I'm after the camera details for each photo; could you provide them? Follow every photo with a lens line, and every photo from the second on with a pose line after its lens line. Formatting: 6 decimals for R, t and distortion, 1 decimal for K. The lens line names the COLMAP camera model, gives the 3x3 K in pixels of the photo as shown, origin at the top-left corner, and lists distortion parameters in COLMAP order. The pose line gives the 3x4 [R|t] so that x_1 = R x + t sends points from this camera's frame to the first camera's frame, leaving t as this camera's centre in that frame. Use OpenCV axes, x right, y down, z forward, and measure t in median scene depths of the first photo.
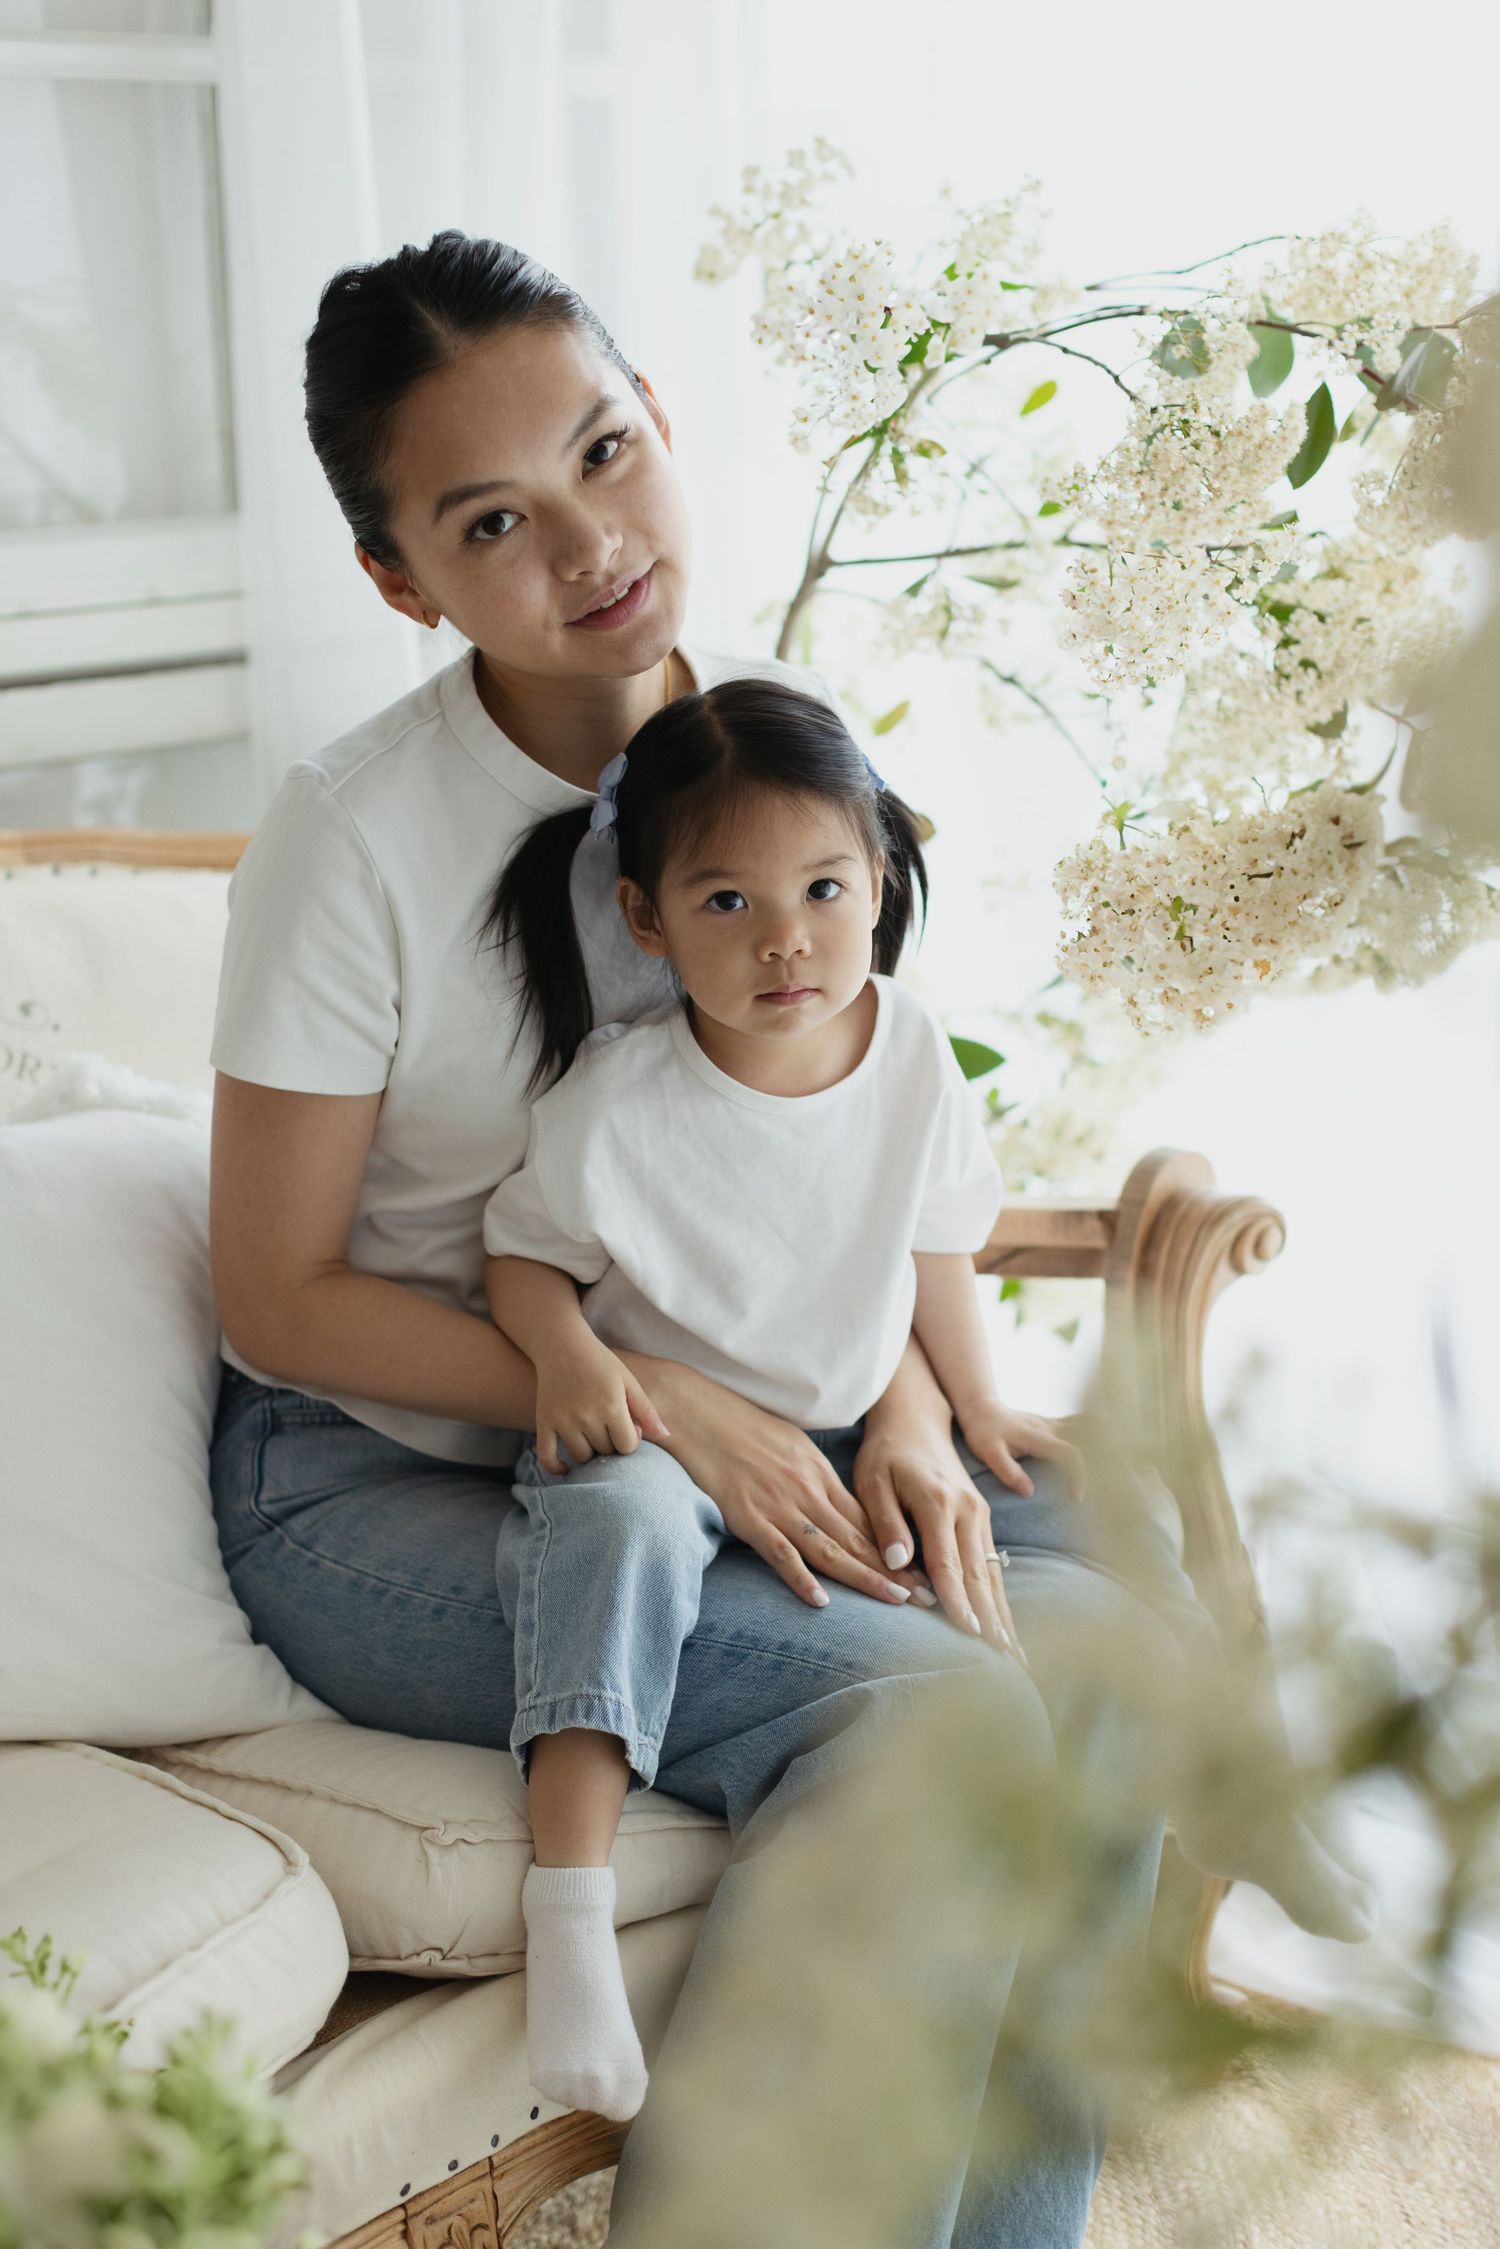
lens RADIAL K [[3235.1, 0, 750.0], [0, 3235.1, 1124.5], [0, 0, 1]] dist [-0.025882, 0.173154]
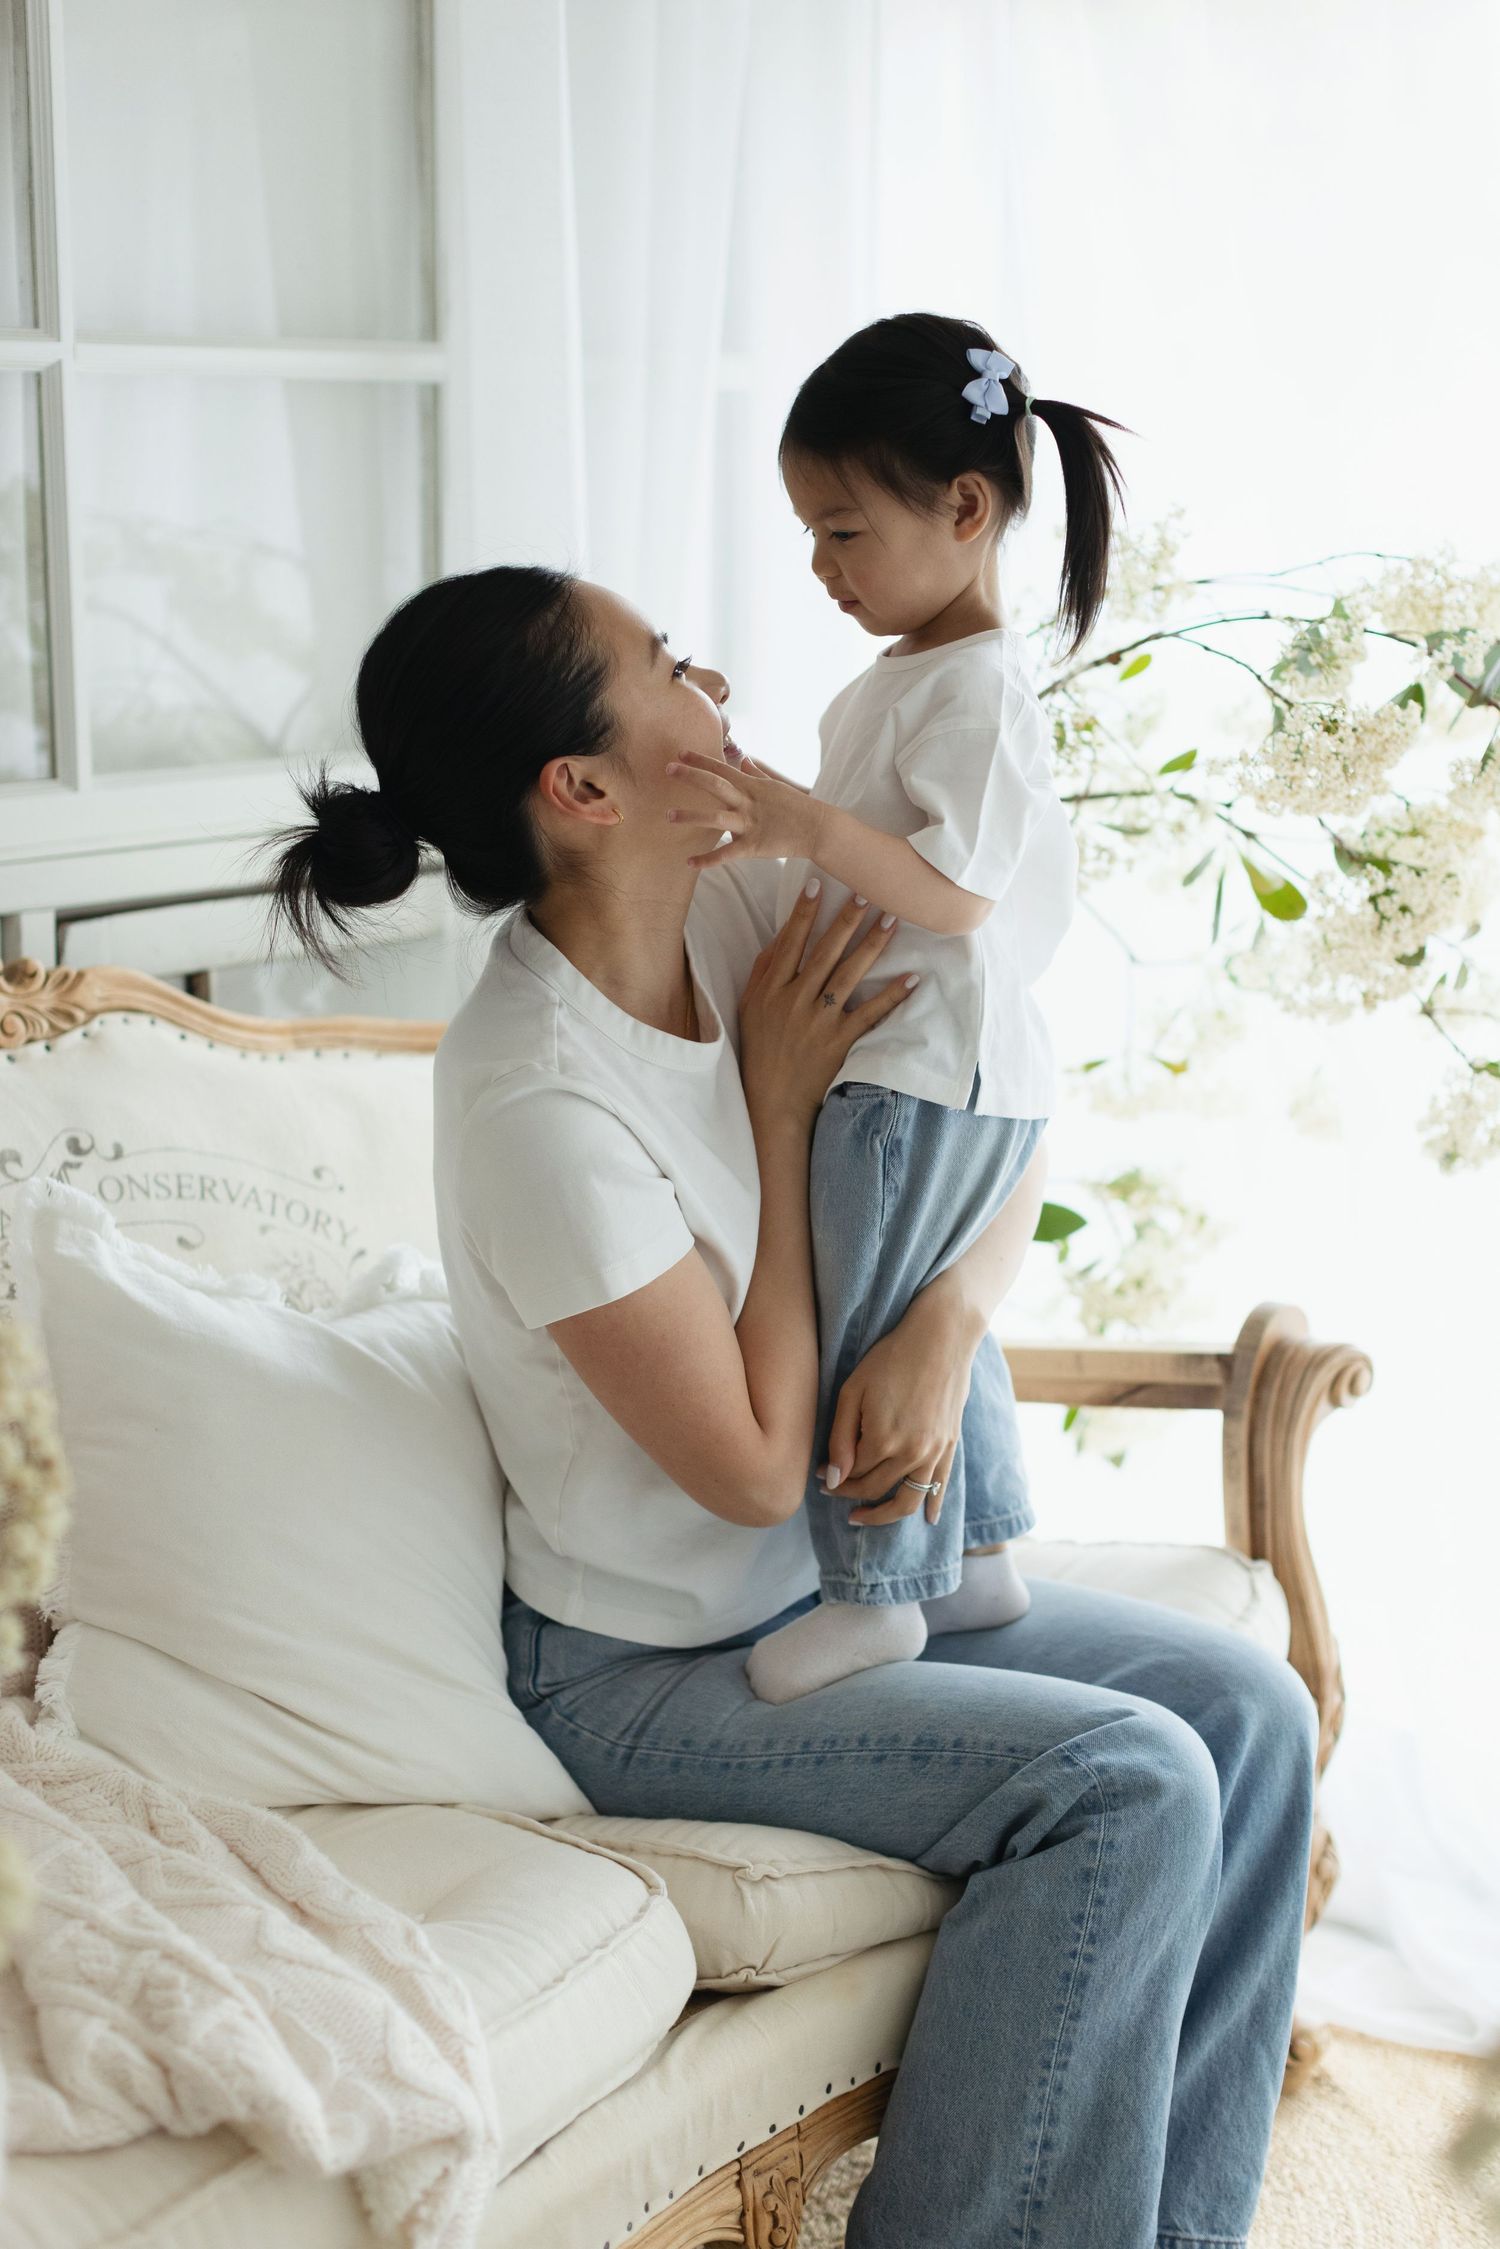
lens RADIAL K [[3235.1, 0, 750.0], [0, 3235.1, 1124.5], [0, 0, 1]] dist [-0.025882, 0.173154]
pose [[0.997327, 0.014180, 0.071684, -0.155978], [-0.011222, 0.999075, -0.041503, -0.006913], [-0.072206, 0.040588, 0.996564, -0.193351]]
